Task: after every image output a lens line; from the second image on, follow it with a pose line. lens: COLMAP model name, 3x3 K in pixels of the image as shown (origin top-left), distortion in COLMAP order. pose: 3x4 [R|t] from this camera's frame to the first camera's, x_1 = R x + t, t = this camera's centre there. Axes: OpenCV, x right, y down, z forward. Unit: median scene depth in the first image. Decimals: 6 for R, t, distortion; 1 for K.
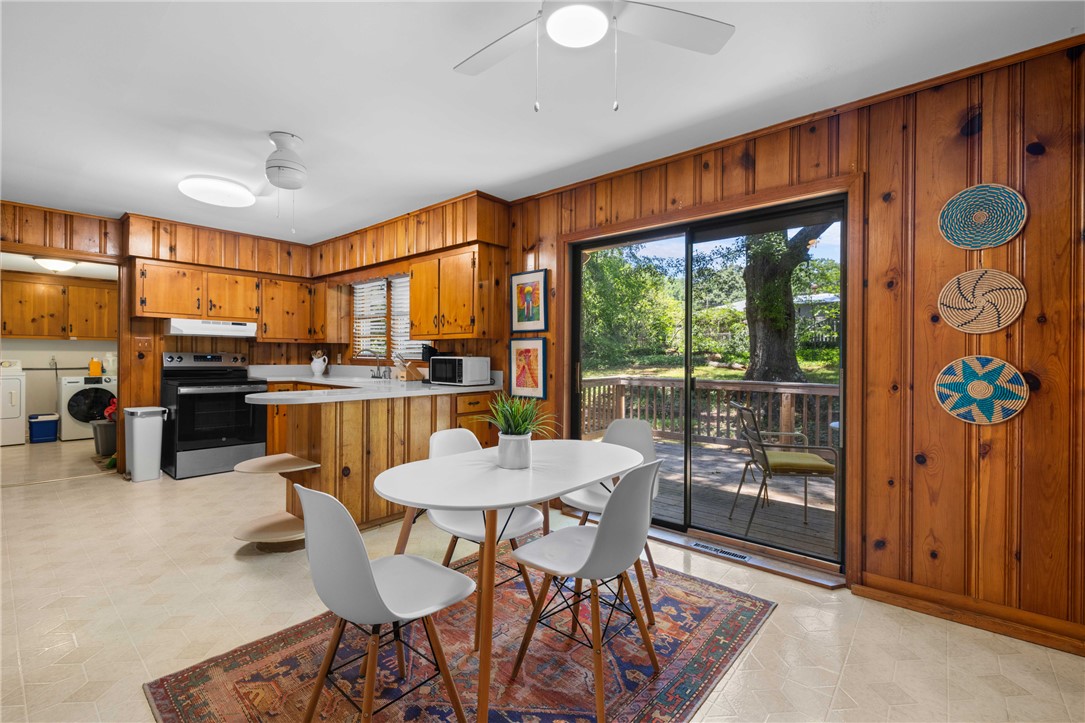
lens RADIAL K [[477.9, 0, 544.3], [0, 477.9, 358.2], [0, 0, 1]] dist [0.000663, -0.000218]
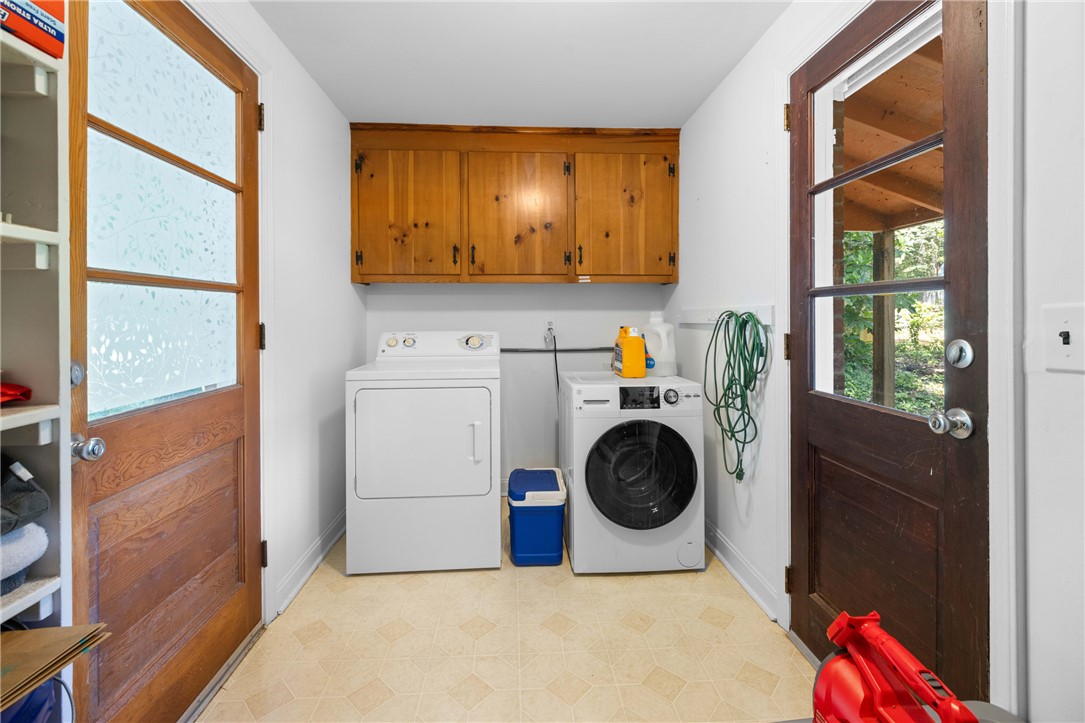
lens RADIAL K [[477.9, 0, 544.3], [0, 477.9, 358.2], [0, 0, 1]] dist [0.000663, -0.000218]
pose [[0.701277, 0.049730, -0.711152, -0.737134], [0.006458, 0.997080, 0.076093, -0.005402], [0.712859, -0.057956, 0.698908, 0.706448]]
